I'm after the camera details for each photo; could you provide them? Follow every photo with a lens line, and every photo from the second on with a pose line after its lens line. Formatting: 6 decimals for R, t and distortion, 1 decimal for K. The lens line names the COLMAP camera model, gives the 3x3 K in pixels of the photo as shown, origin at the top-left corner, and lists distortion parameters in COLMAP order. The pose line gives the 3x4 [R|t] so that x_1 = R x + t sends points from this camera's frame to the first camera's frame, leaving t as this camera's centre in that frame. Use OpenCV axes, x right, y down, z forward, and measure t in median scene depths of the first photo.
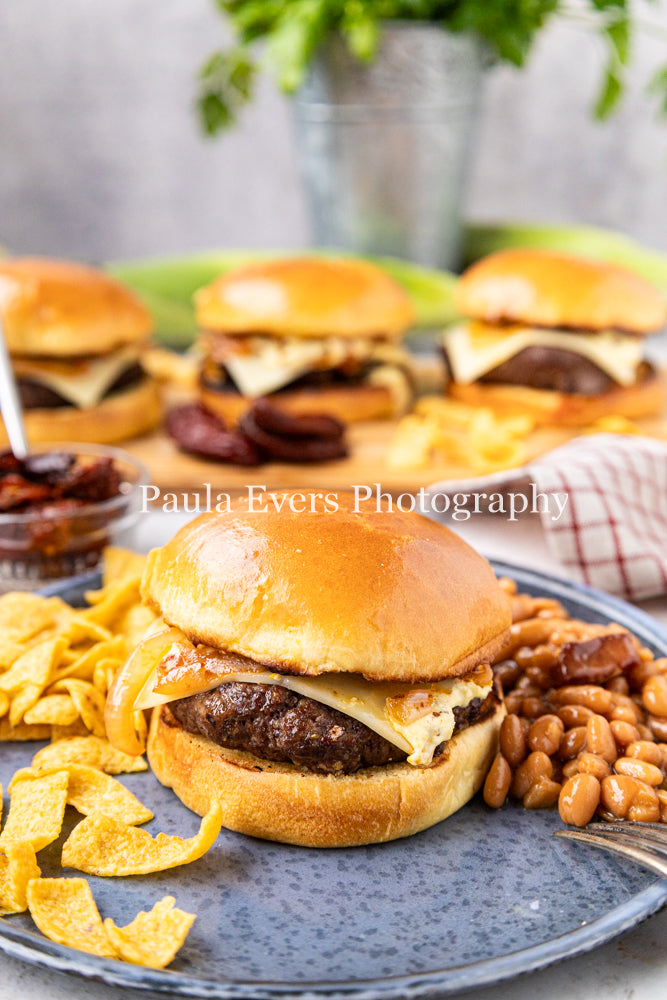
lens RADIAL K [[1346.9, 0, 332.2], [0, 1346.9, 499.0], [0, 0, 1]] dist [0.014085, 0.010935]
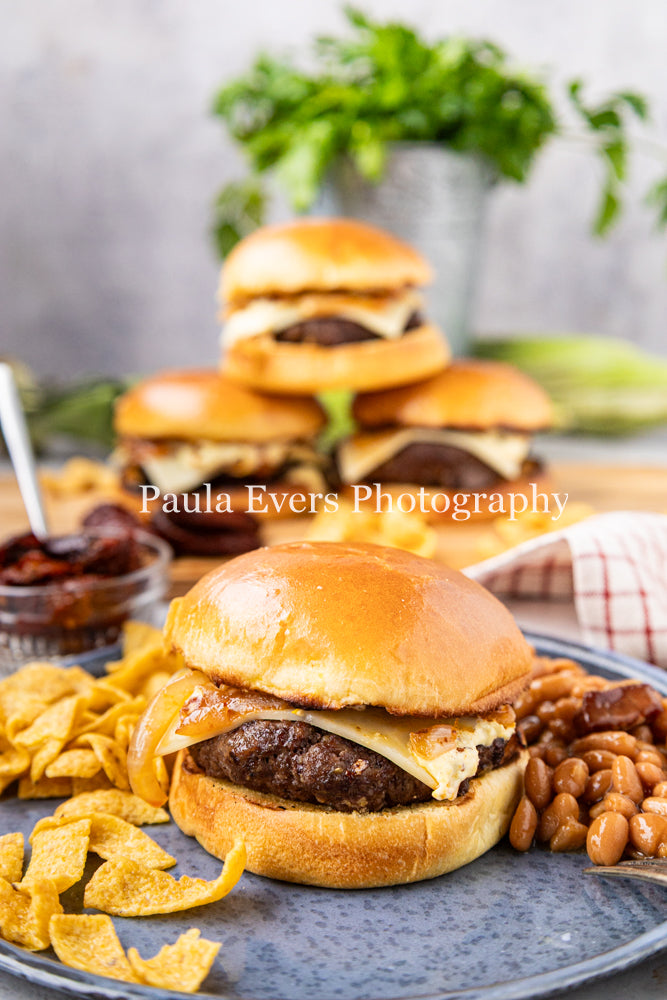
lens RADIAL K [[1346.9, 0, 332.2], [0, 1346.9, 499.0], [0, 0, 1]] dist [0.014085, 0.010935]
pose [[0.999840, -0.016209, -0.007523, -0.006716], [0.015203, 0.992817, -0.118671, 0.091383], [0.009393, 0.118538, 0.992905, -0.011643]]
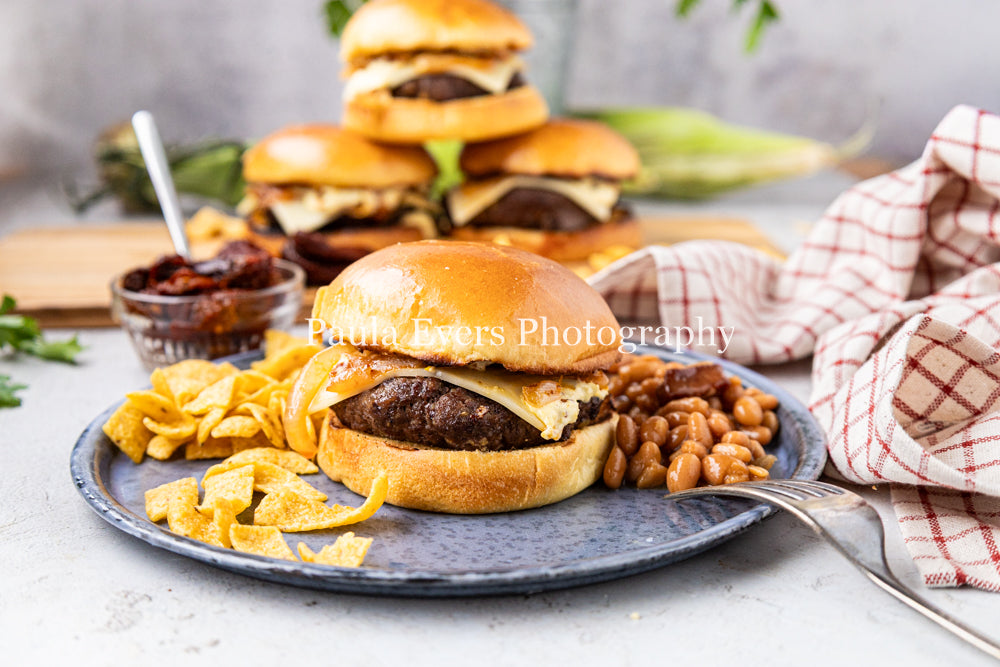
lens RADIAL K [[1346.9, 0, 503.6], [0, 1346.9, 333.8], [0, 0, 1]] dist [0.014085, 0.010935]
pose [[0.998415, -0.016968, 0.053663, -0.039841], [0.022279, 0.994741, -0.099973, 0.216955], [-0.051684, 0.101010, 0.993542, -0.200352]]
